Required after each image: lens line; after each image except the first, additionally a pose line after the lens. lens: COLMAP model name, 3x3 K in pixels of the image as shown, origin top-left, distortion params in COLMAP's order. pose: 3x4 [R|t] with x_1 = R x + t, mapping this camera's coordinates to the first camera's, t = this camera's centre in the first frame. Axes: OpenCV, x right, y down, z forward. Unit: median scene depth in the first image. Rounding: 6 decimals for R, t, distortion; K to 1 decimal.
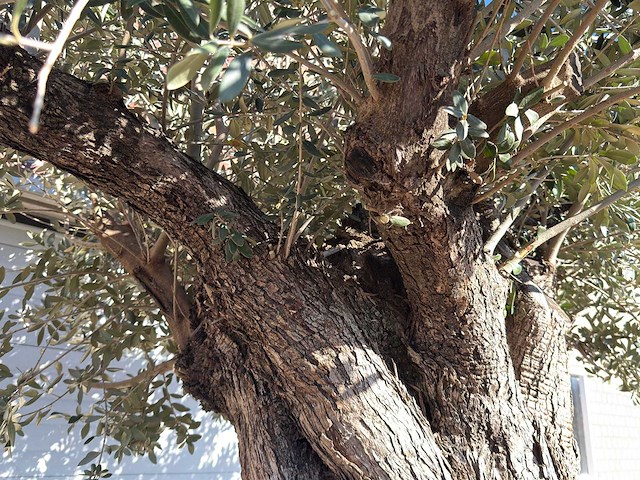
lens RADIAL K [[531.3, 0, 320.0], [0, 531.3, 240.0], [0, 0, 1]] dist [0.021108, -0.040906]
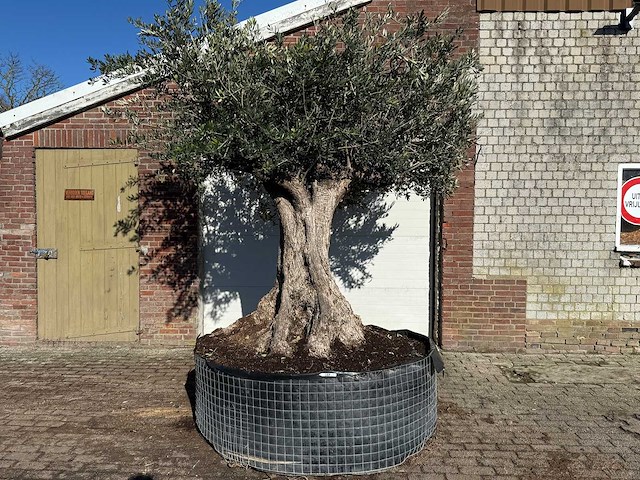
lens RADIAL K [[526.5, 0, 317.2], [0, 526.5, 243.7], [0, 0, 1]] dist [0.122680, -0.201074]
pose [[0.727840, -0.015823, -0.685564, 4.188015], [0.246259, 0.939077, 0.239771, -0.581002], [0.640004, -0.343341, 0.687395, -2.768781]]
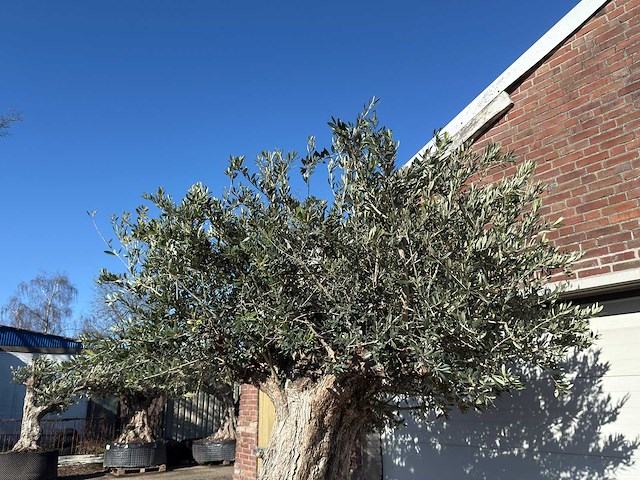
lens RADIAL K [[531.3, 0, 320.0], [0, 531.3, 240.0], [0, 0, 1]] dist [0.021108, -0.040906]
pose [[-0.054734, -0.326346, -0.943664, 4.355916], [0.327299, 0.887002, -0.325735, 0.527658], [0.943334, -0.326689, 0.058264, 1.480496]]
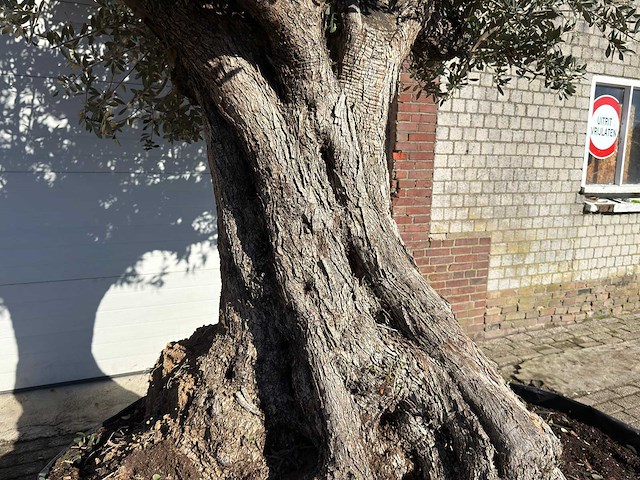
lens RADIAL K [[526.1, 0, 322.0], [0, 526.1, 245.2], [0, 0, 1]] dist [0.116012, -0.207762]
pose [[0.968717, 0.011116, -0.247921, 0.813817], [0.104323, 0.888203, 0.447450, -0.004351], [0.225178, -0.459316, 0.859258, -0.762073]]
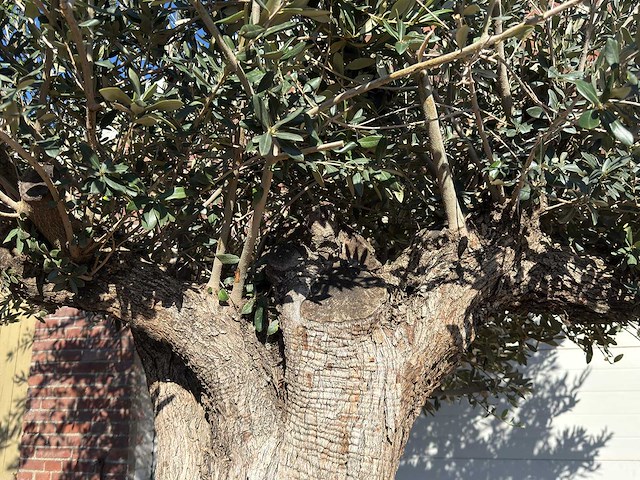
lens RADIAL K [[531.3, 0, 320.0], [0, 531.3, 240.0], [0, 0, 1]] dist [0.021108, -0.040906]
pose [[0.574408, -0.269737, -0.772851, 1.393837], [0.299564, 0.947922, -0.108194, 0.129708], [0.761786, -0.169371, 0.625297, 0.528073]]
